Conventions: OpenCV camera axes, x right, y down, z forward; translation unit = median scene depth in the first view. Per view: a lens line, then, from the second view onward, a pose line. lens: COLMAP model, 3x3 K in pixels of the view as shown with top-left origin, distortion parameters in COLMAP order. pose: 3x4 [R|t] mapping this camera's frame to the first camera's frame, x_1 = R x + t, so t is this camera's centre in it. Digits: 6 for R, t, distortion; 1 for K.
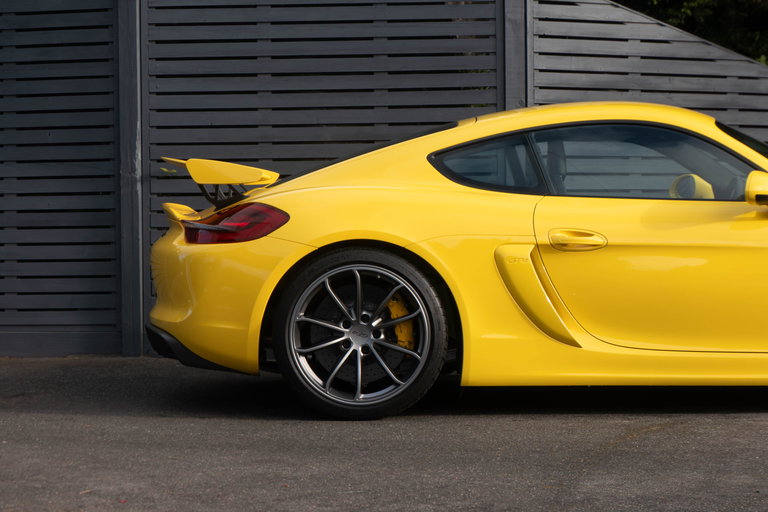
lens RADIAL K [[2162.8, 0, 384.3], [0, 2162.8, 255.1], [0, 0, 1]] dist [-0.108760, 0.000000]
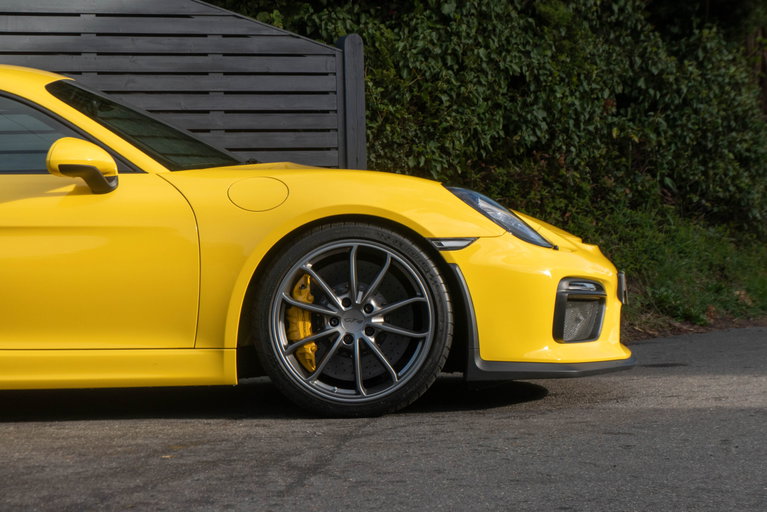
lens RADIAL K [[2500.0, 0, 383.9], [0, 2500.0, 255.8], [0, 0, 1]] dist [-0.104989, 0.000000]
pose [[0.999622, -0.022235, 0.016156, 0.271350], [0.022340, 0.999730, -0.006326, 0.016506], [-0.016011, 0.006684, 0.999849, 0.007019]]
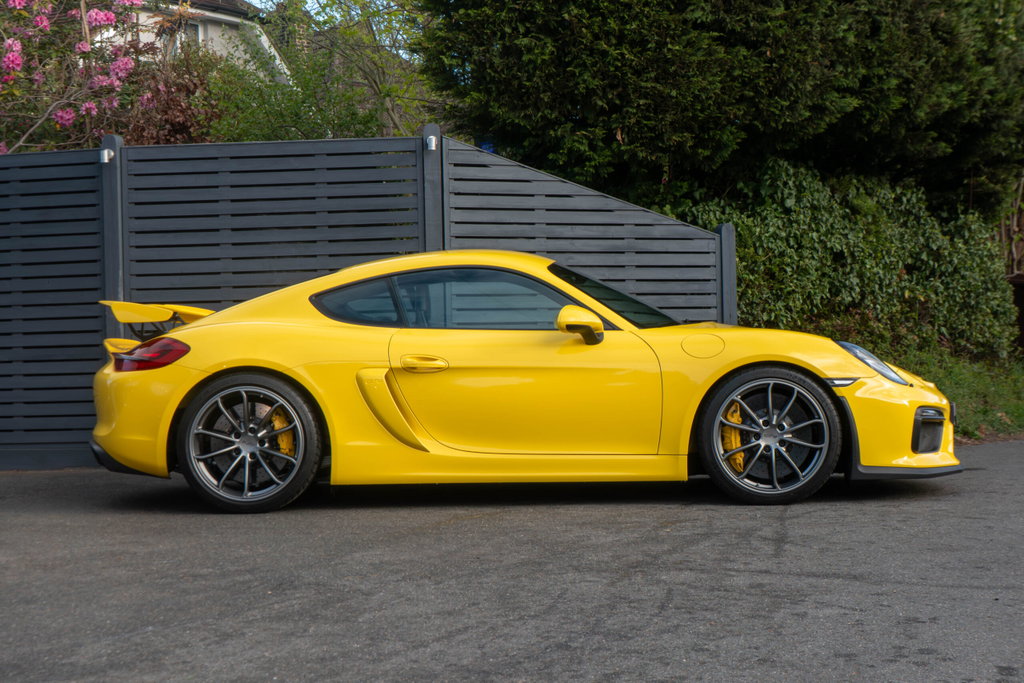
lens RADIAL K [[2039.4, 0, 509.8], [0, 2039.4, 343.6], [0, 0, 1]] dist [0.025801, 0.000000]
pose [[0.999343, -0.014425, -0.033260, 0.170501], [0.013725, 0.999681, -0.021188, 0.006401], [0.033555, 0.020718, 0.999222, -0.145923]]
